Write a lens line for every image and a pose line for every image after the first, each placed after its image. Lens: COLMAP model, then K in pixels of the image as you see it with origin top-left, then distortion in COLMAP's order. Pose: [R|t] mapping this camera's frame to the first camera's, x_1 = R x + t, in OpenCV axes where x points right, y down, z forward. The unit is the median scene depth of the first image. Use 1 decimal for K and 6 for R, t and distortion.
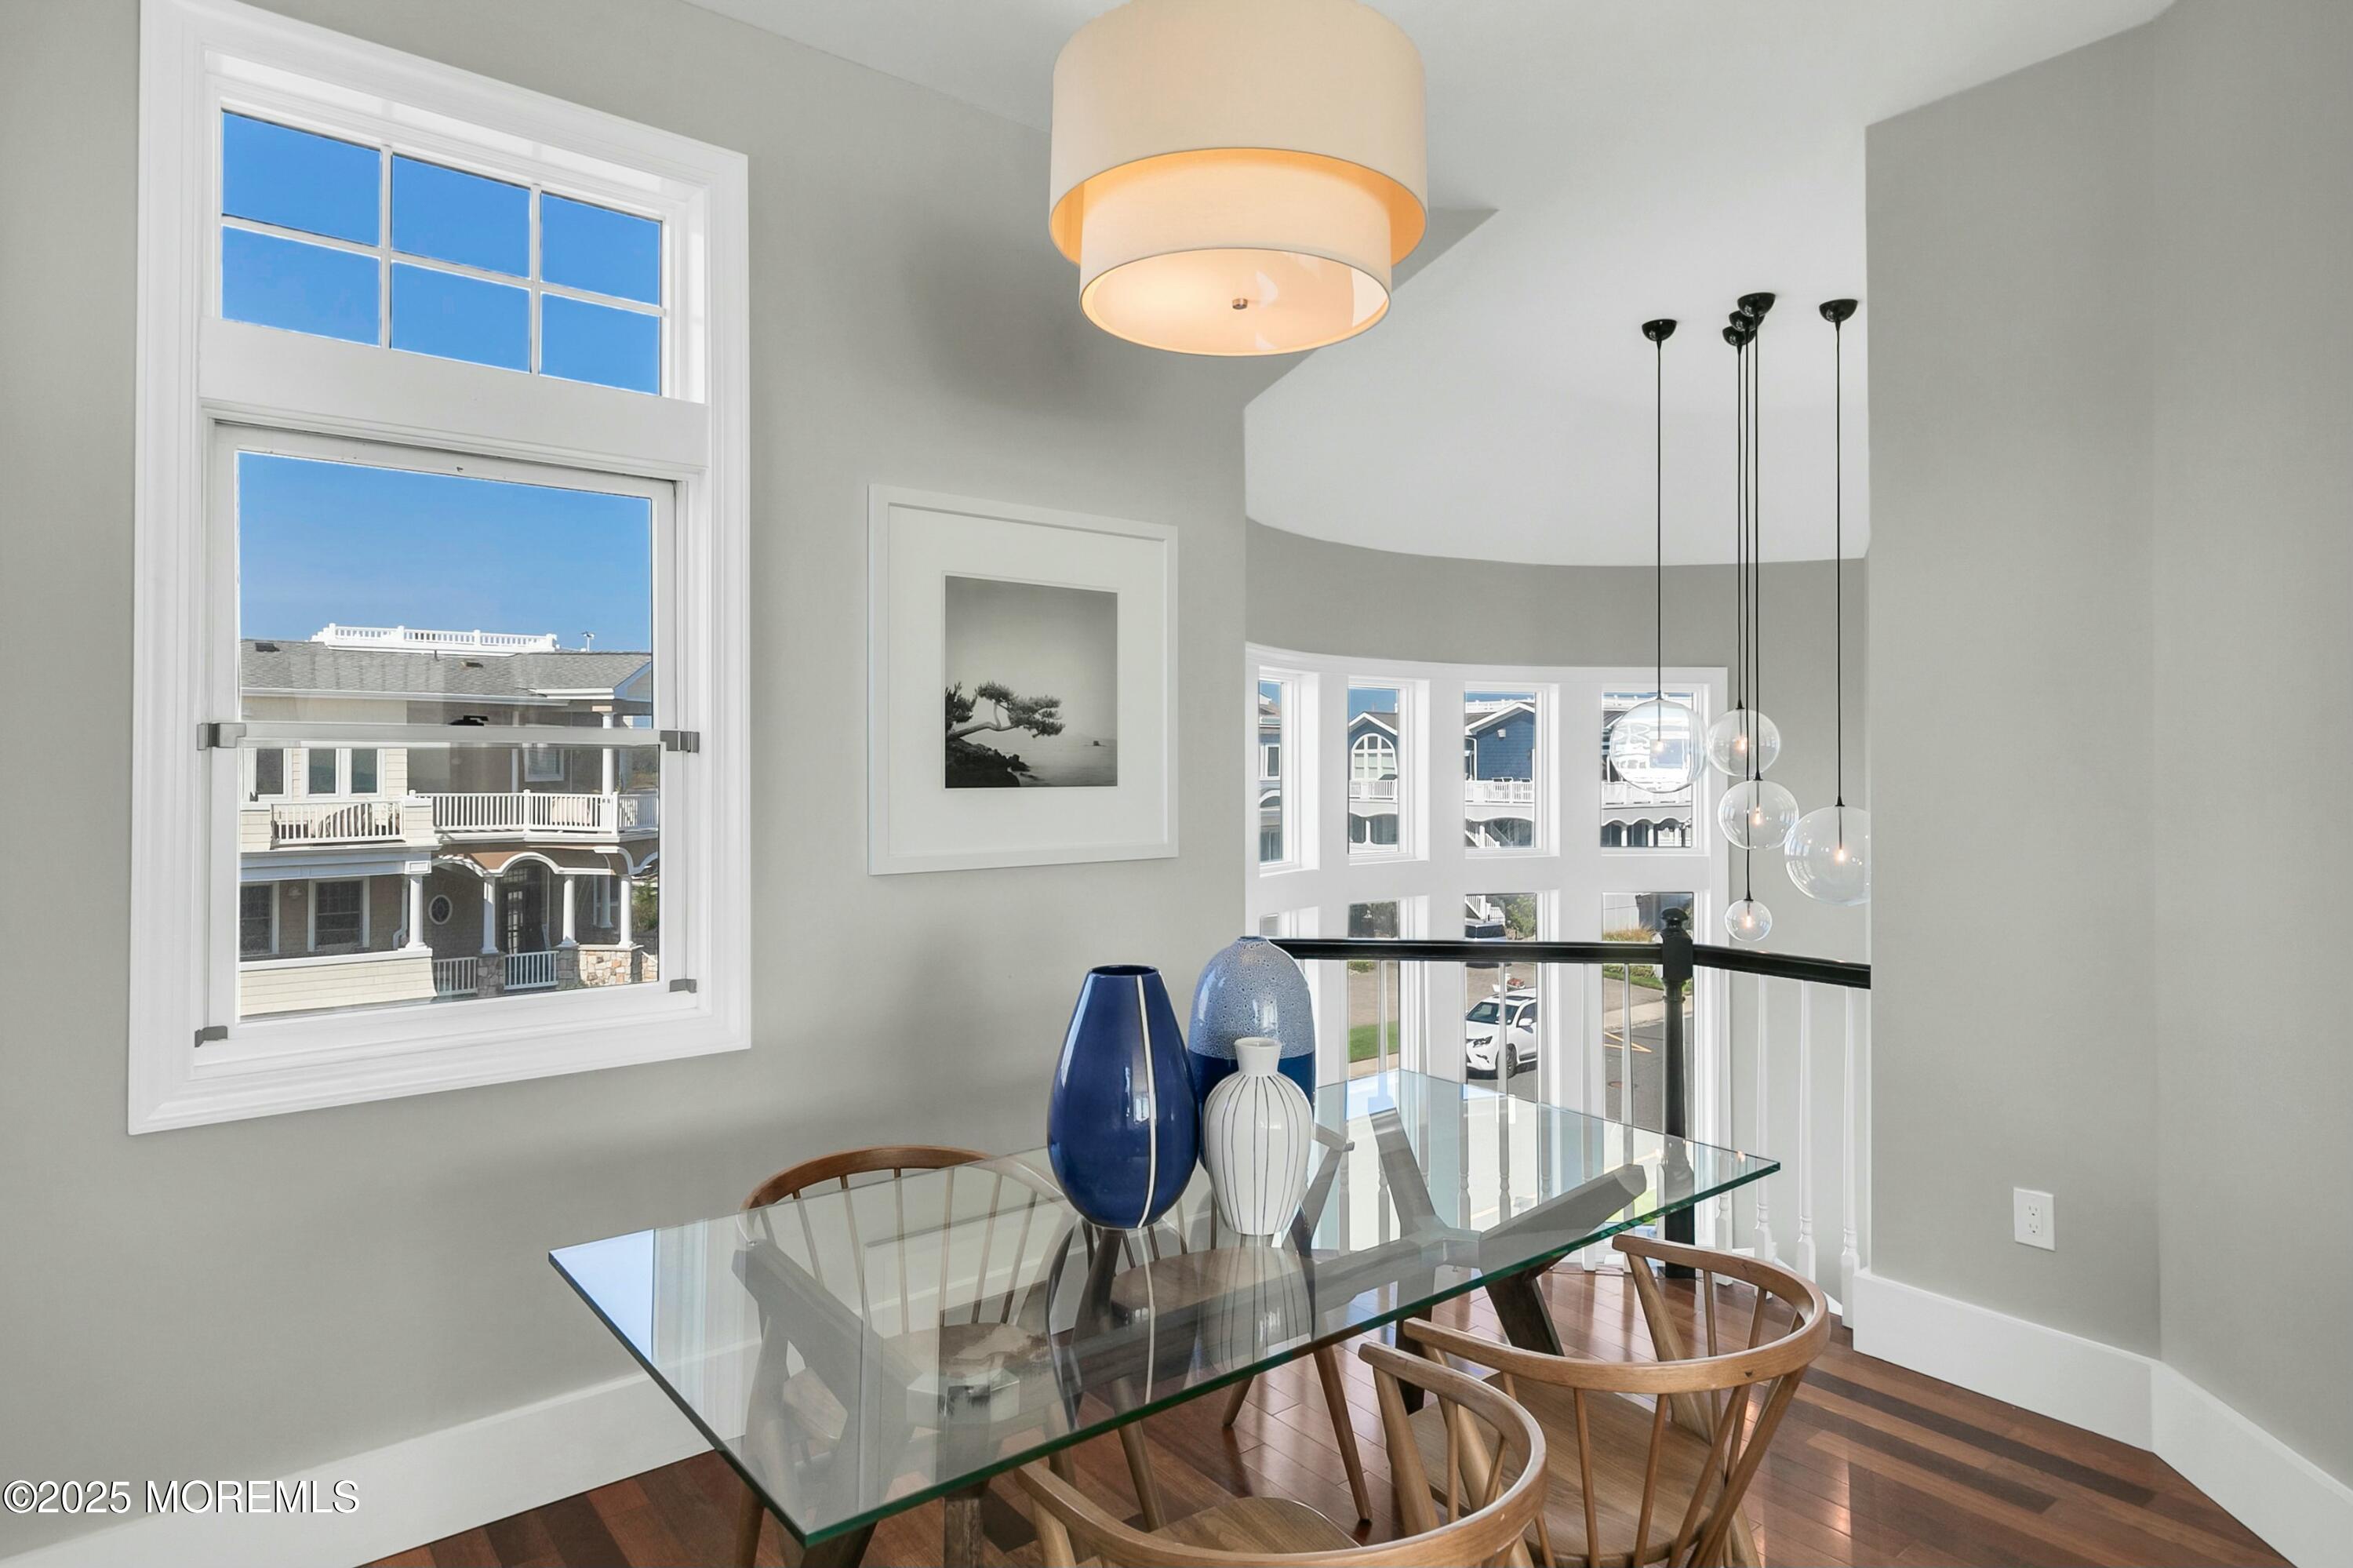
lens RADIAL K [[1304.5, 0, 1172.0], [0, 1304.5, 758.5], [0, 0, 1]] dist [0.003431, 0.000869]
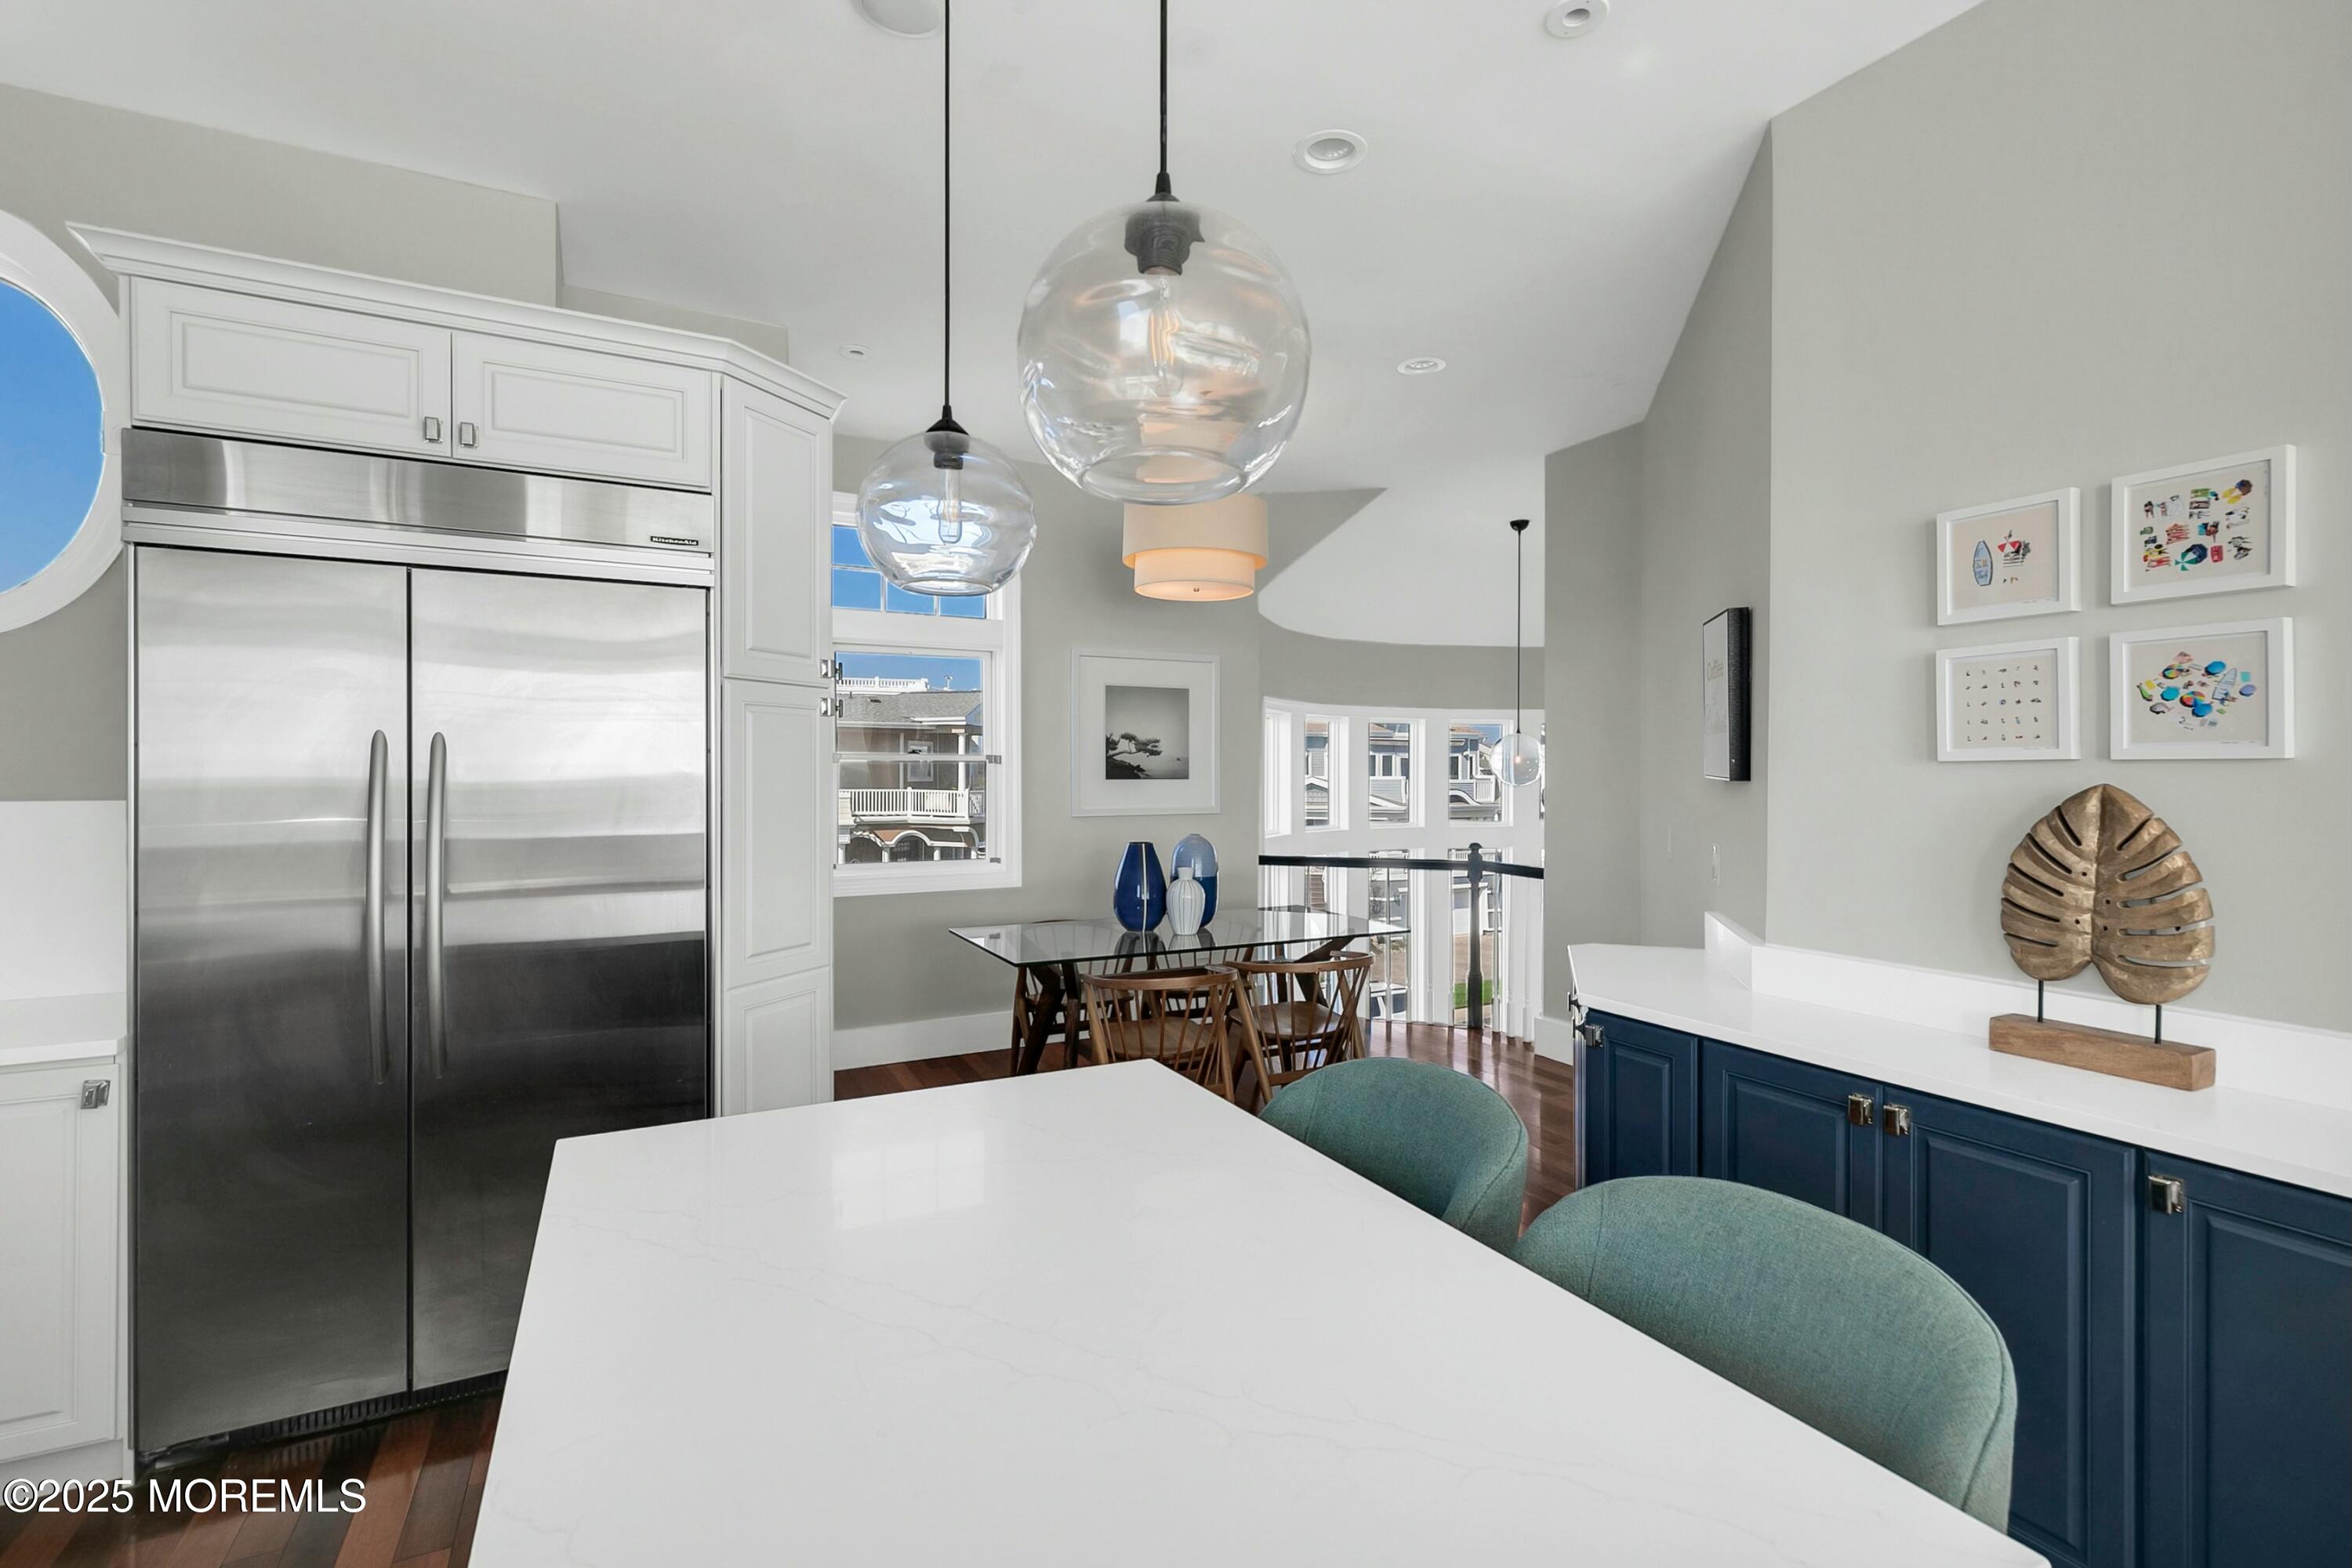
lens RADIAL K [[1072.9, 0, 1180.1], [0, 1072.9, 785.4], [0, 0, 1]] dist [-0.003176, -0.000152]
pose [[0.978792, 0.004353, -0.204812, 0.296823], [-0.000608, 0.999832, 0.018345, -0.001040], [0.204858, -0.017831, 0.978629, -0.705971]]
